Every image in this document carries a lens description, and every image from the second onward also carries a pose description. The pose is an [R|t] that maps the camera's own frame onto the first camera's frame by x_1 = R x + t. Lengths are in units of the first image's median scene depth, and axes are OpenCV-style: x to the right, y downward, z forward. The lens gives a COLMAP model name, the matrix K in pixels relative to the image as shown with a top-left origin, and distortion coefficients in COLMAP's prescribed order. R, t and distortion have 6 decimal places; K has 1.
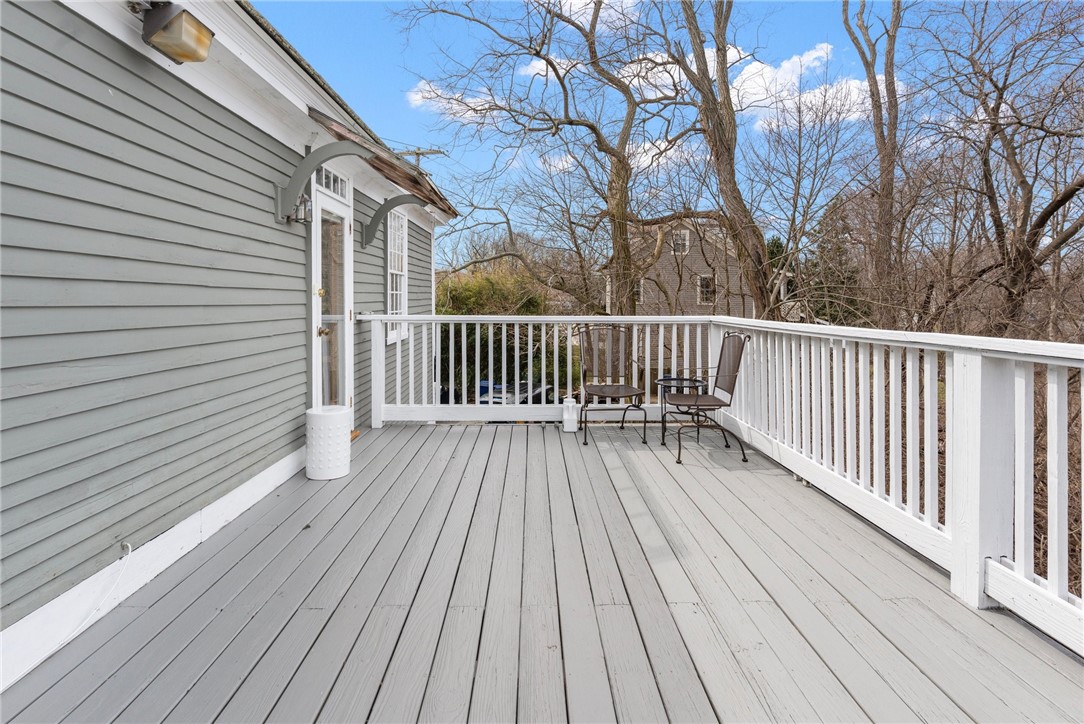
lens RADIAL K [[562.4, 0, 542.1], [0, 562.4, 359.9], [0, 0, 1]] dist [0.000504, 0.000046]
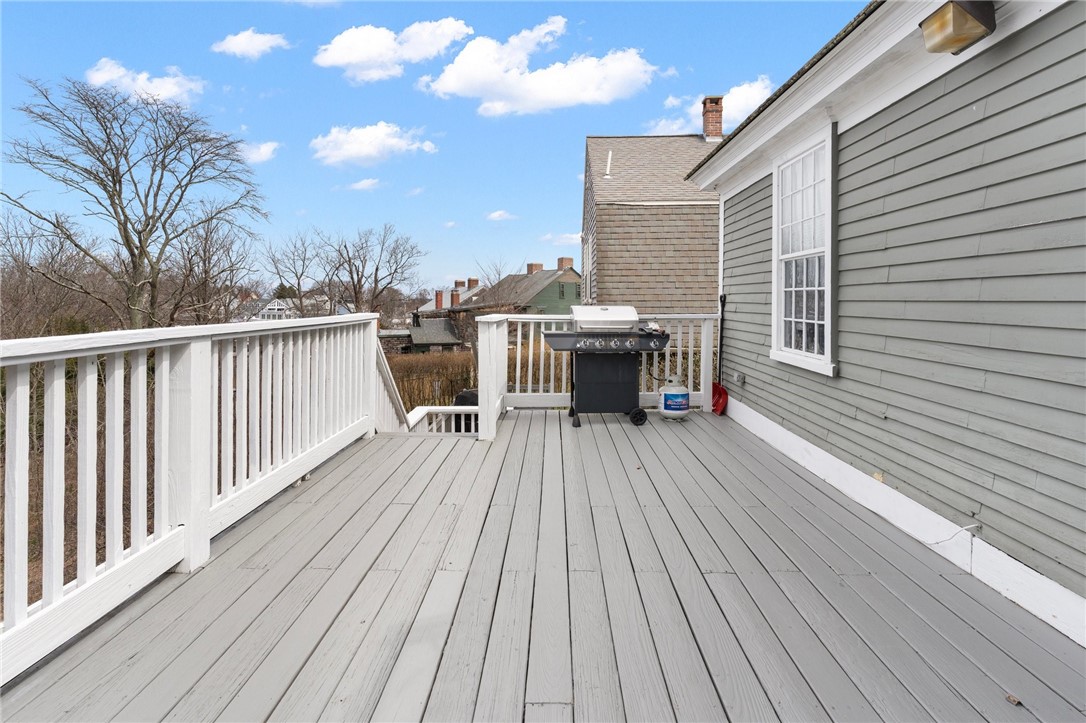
lens RADIAL K [[563.4, 0, 543.6], [0, 563.4, 362.7], [0, 0, 1]] dist [0.000504, 0.000046]
pose [[-0.999223, -0.006488, 0.038884, 0.031641], [0.001741, 0.978138, 0.207949, -0.177943], [-0.039383, 0.207855, -0.977366, 1.822221]]
